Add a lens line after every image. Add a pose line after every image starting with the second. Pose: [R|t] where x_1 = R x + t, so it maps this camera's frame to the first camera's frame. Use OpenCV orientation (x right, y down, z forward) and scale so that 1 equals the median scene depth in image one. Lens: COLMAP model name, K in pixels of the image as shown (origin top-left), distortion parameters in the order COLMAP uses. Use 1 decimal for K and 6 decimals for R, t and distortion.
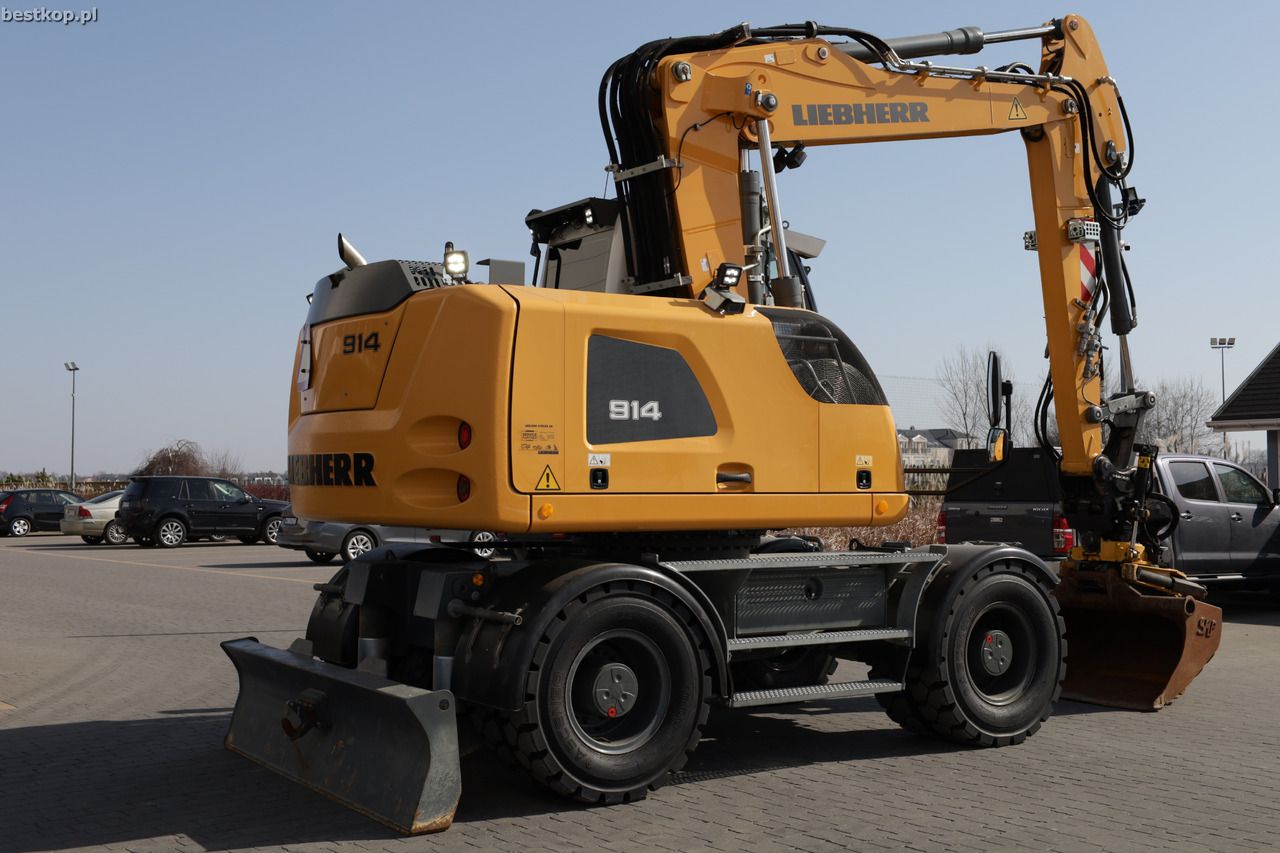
lens RADIAL K [[1488.8, 0, 640.0], [0, 1488.8, 426.5], [0, 0, 1]] dist [0.000302, 0.008754]
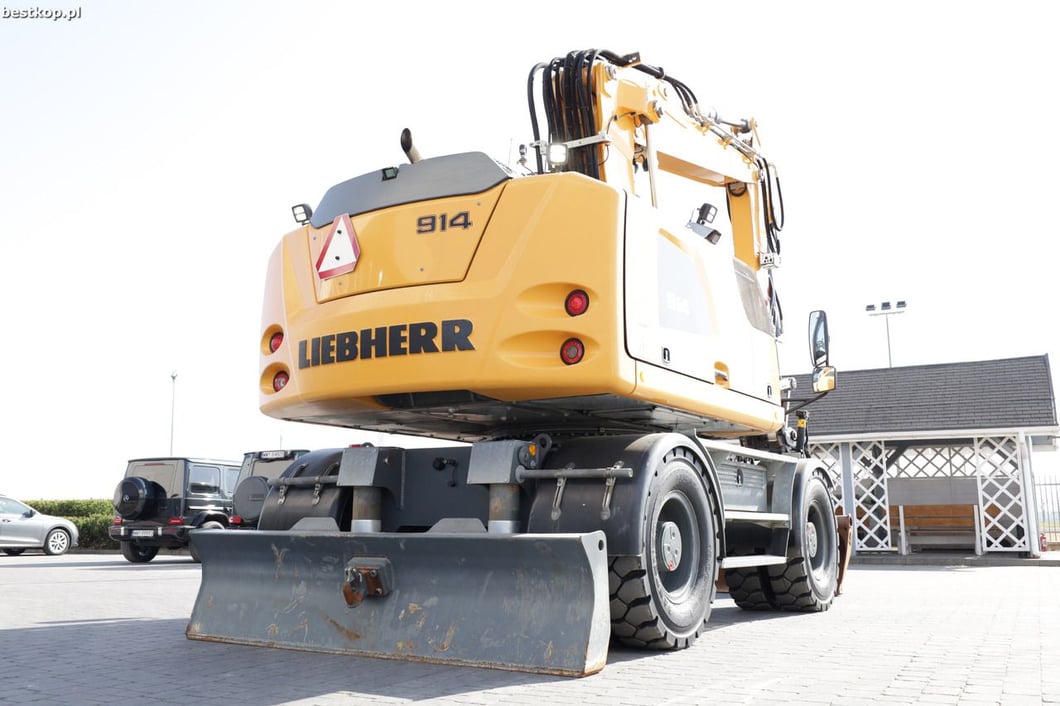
lens RADIAL K [[981.5, 0, 530.0], [0, 981.5, 353.0], [0, 0, 1]] dist [-0.003879, -0.002979]
pose [[0.908324, 0.076651, 0.411185, -0.414083], [-0.019007, 0.989613, -0.142492, 0.136242], [-0.417836, 0.121614, 0.900346, 0.350529]]
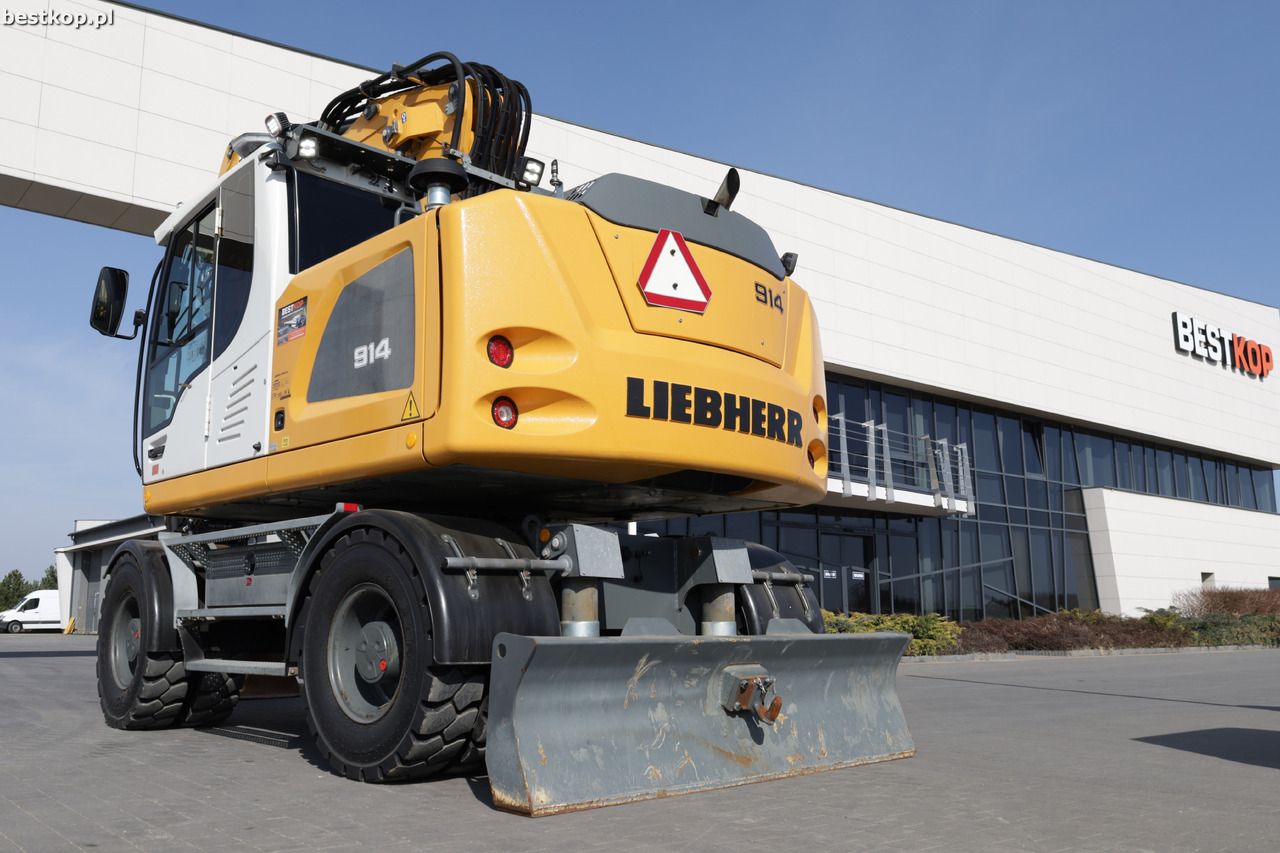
lens RADIAL K [[1122.5, 0, 637.3], [0, 1122.5, 464.3], [0, 0, 1]] dist [0.110409, -0.007092]
pose [[-0.223677, 0.146627, 0.963571, -0.870638], [-0.020981, 0.987666, -0.155164, 0.169250], [-0.974437, -0.054924, -0.217842, 1.243227]]
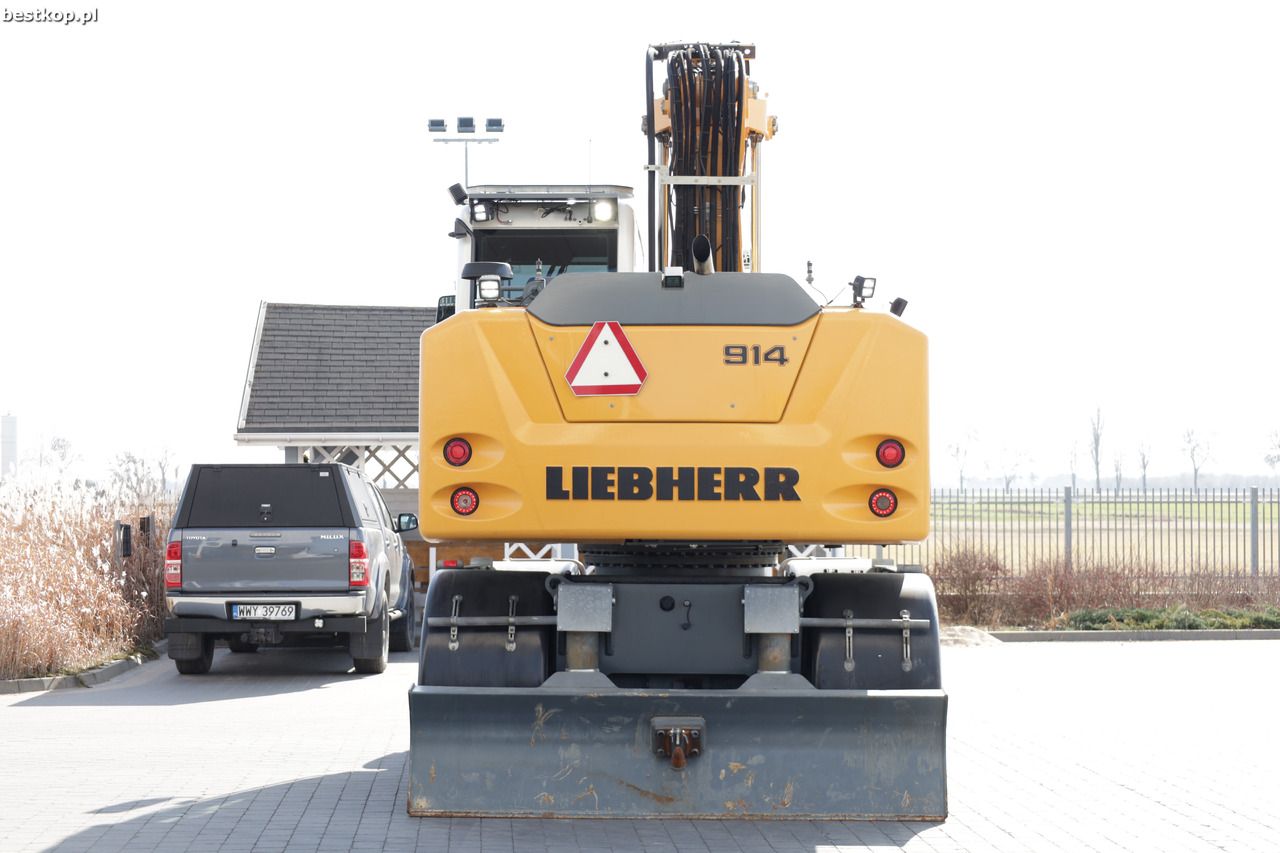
lens RADIAL K [[2345.3, 0, 640.0], [0, 2345.3, 426.5], [0, 0, 1]] dist [0.035374, 0.111678]
pose [[0.571401, 0.031733, 0.820057, -1.497357], [-0.031600, 0.999362, -0.016653, 0.019187], [-0.820062, -0.016398, 0.572040, 0.178135]]
